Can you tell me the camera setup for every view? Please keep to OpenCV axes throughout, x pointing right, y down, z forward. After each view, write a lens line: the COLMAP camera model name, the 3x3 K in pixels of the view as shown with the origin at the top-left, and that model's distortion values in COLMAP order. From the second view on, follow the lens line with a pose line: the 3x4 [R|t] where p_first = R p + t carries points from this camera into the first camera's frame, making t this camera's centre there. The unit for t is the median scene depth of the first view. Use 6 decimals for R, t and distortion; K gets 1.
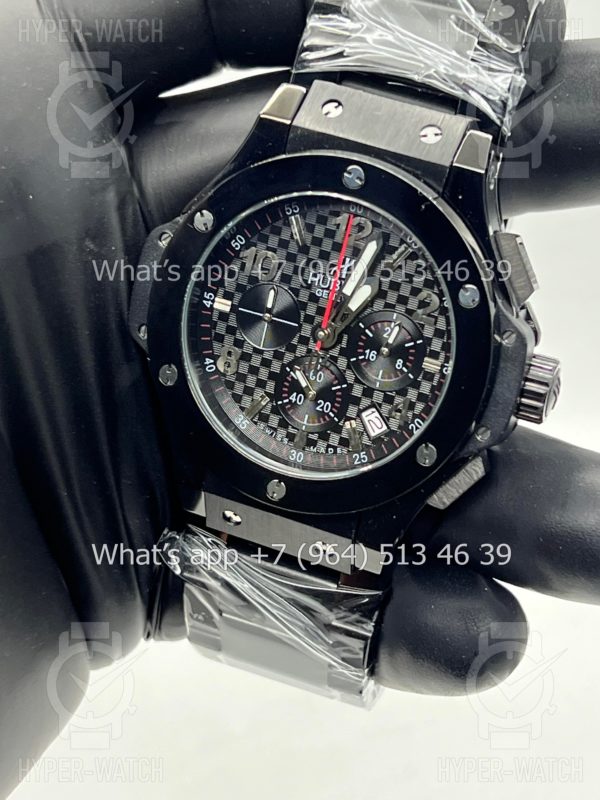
lens RADIAL K [[1790.4, 0, 300.0], [0, 1790.4, 400.0], [0, 0, 1]] dist [-0.018180, 3.182075]
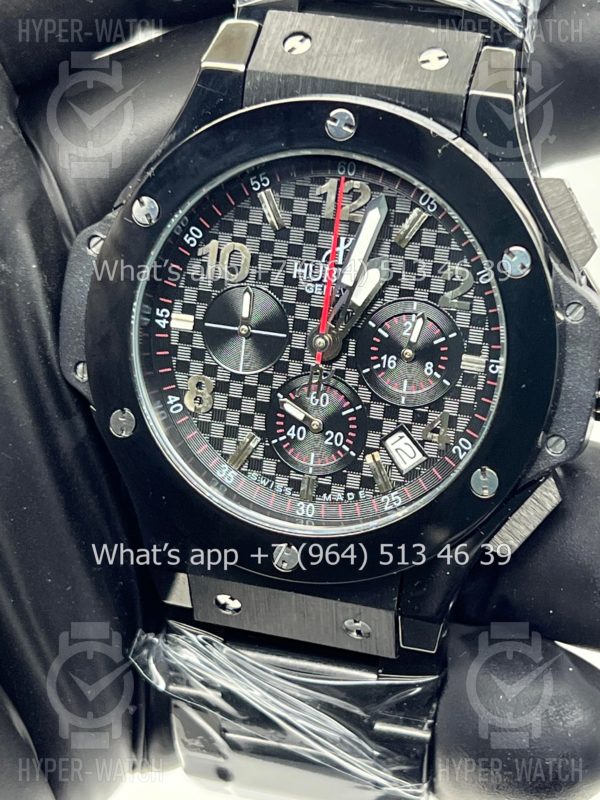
lens RADIAL K [[1790.4, 0, 300.0], [0, 1790.4, 400.0], [0, 0, 1]] dist [-0.018180, 3.182075]
pose [[0.990850, -0.122945, 0.055693, -0.040876], [0.125728, 0.990825, -0.049572, 0.023065], [-0.049087, 0.056121, 0.997217, 0.254804]]
